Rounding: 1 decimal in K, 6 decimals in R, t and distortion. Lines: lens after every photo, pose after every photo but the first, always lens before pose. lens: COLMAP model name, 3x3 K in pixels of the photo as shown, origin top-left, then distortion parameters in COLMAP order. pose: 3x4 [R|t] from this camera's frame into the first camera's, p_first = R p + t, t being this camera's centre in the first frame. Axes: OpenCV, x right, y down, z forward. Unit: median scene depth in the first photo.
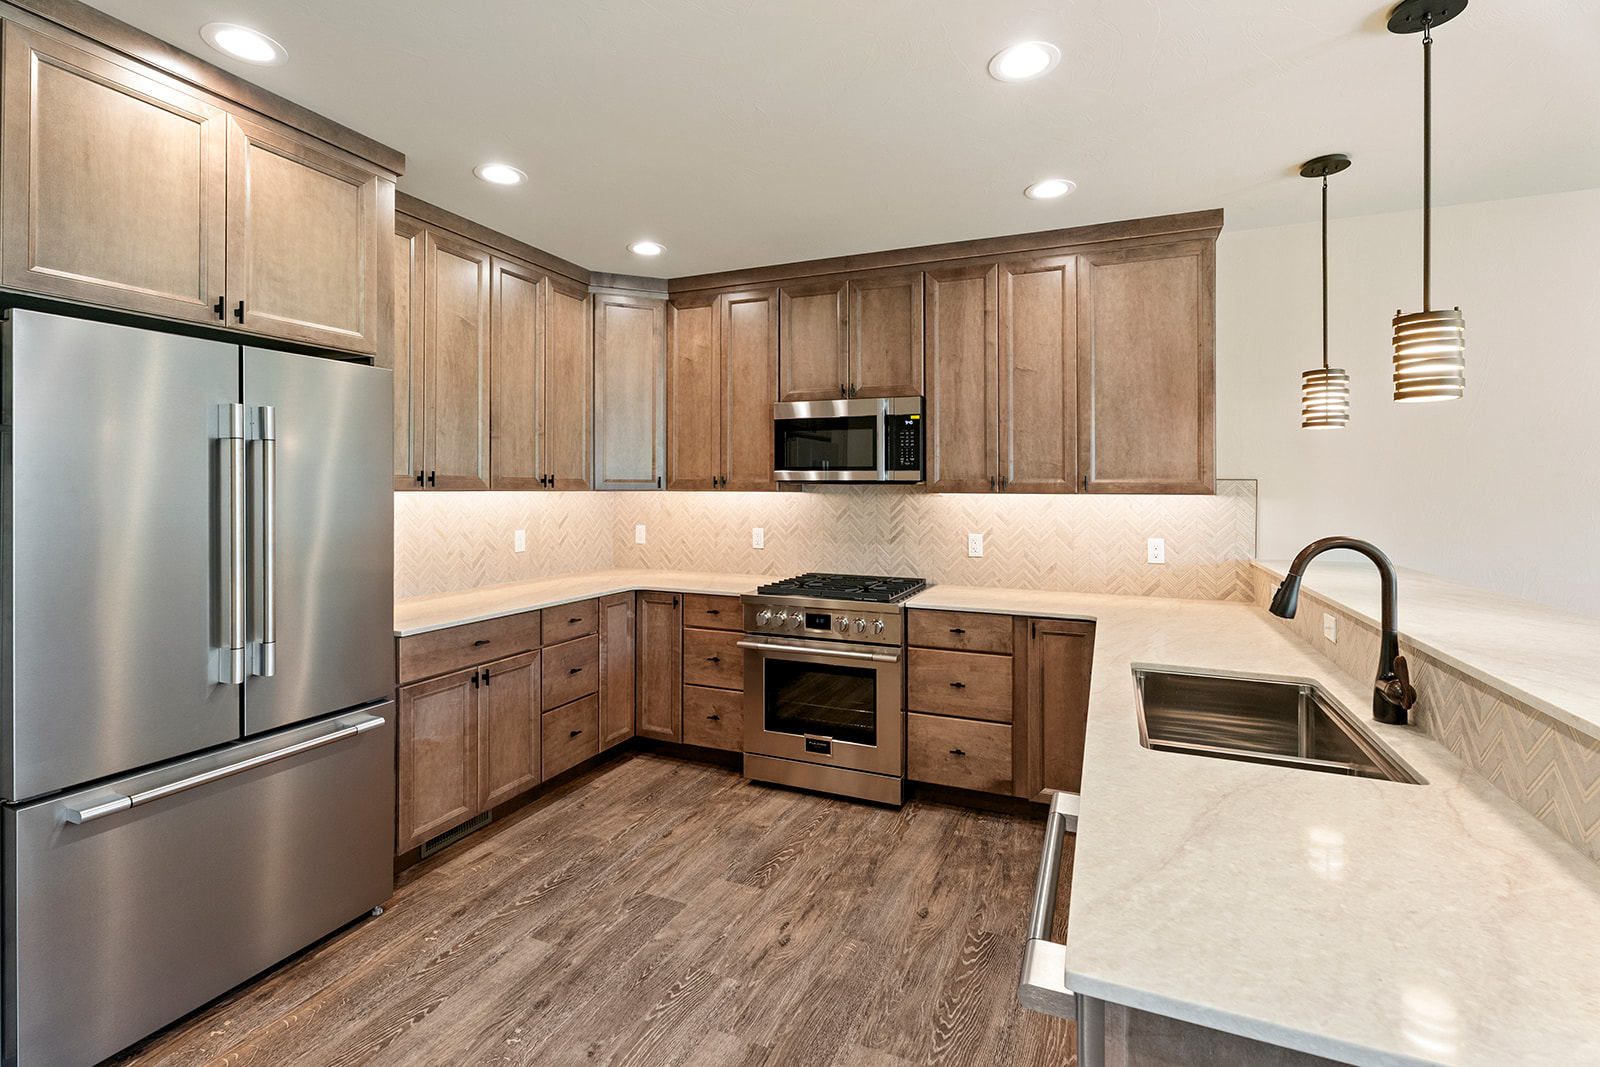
lens RADIAL K [[733.3, 0, 808.5], [0, 733.3, 489.5], [0, 0, 1]] dist [-0.003554, -0.000363]
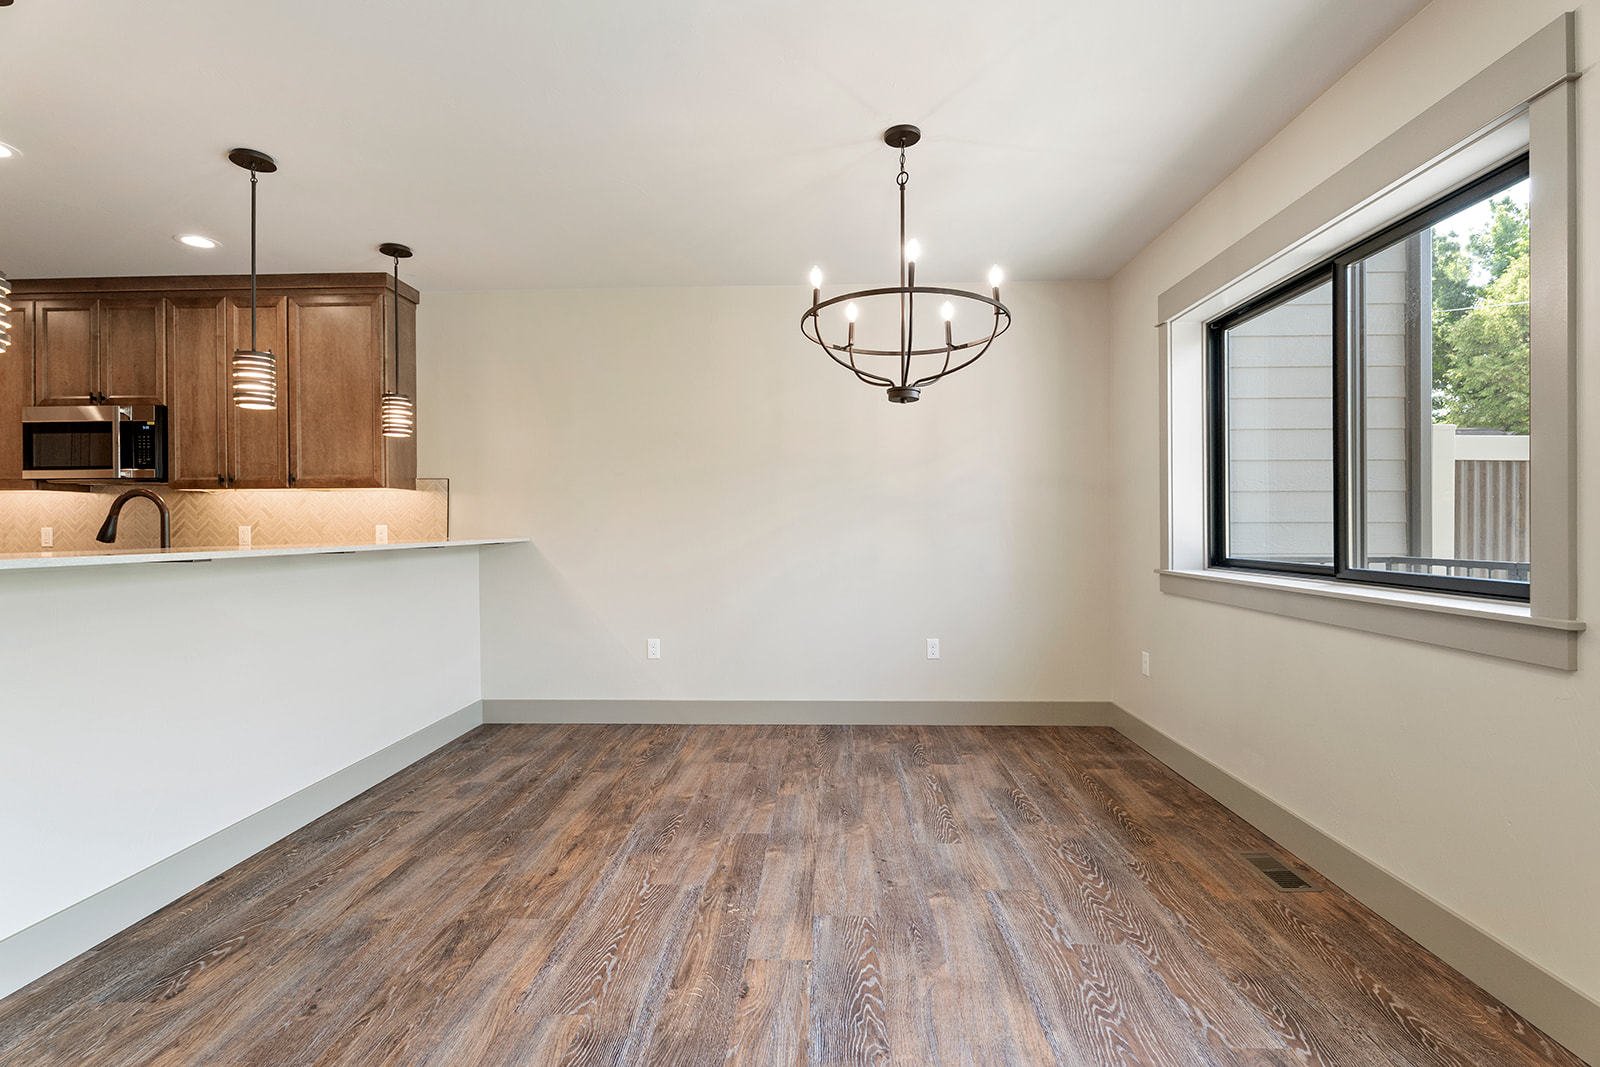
lens RADIAL K [[733.4, 0, 805.5], [0, 733.4, 526.9], [0, 0, 1]] dist [-0.001607, -0.000561]
pose [[0.933633, -0.009987, 0.358092, 0.709265], [0.009641, 0.999950, 0.002752, 0.073295], [-0.358102, 0.000882, 0.933682, -0.458096]]
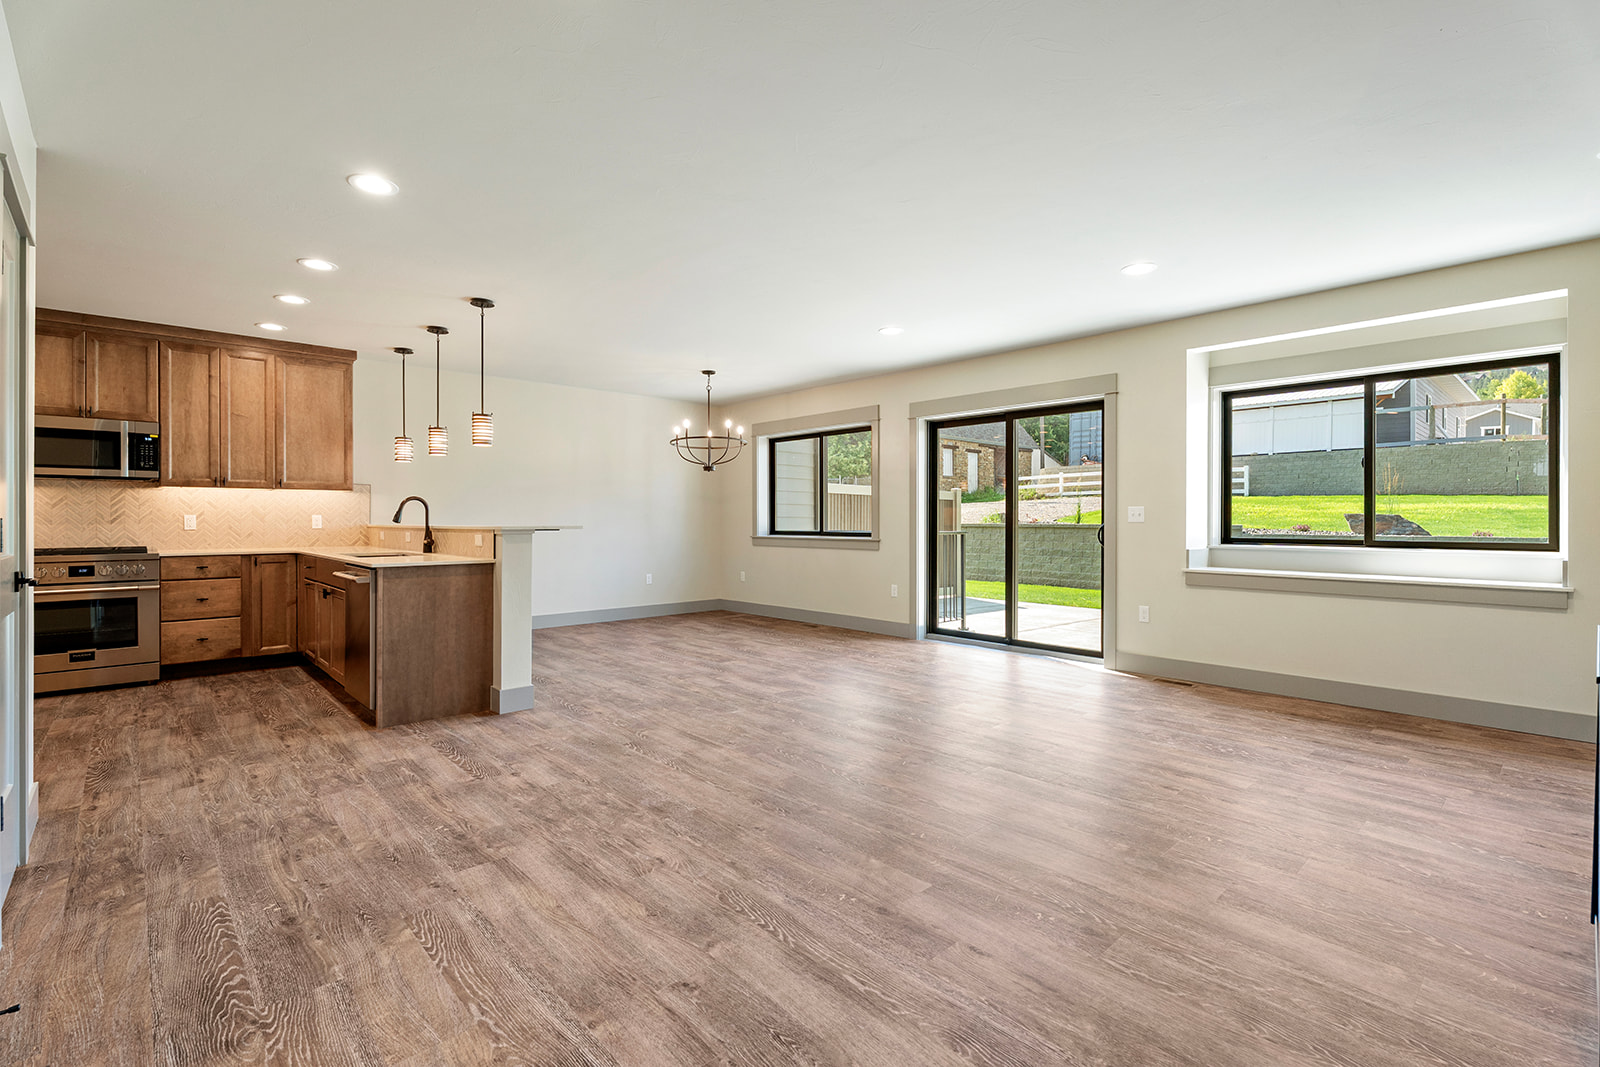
lens RADIAL K [[723.8, 0, 795.4], [0, 723.8, 512.4], [0, 0, 1]] dist [0.000550, -0.001704]
pose [[0.420319, 0.003957, 0.907368, -0.670992], [0.003431, 0.999976, -0.005950, 0.074904], [-0.907370, 0.005614, 0.420295, -0.856761]]
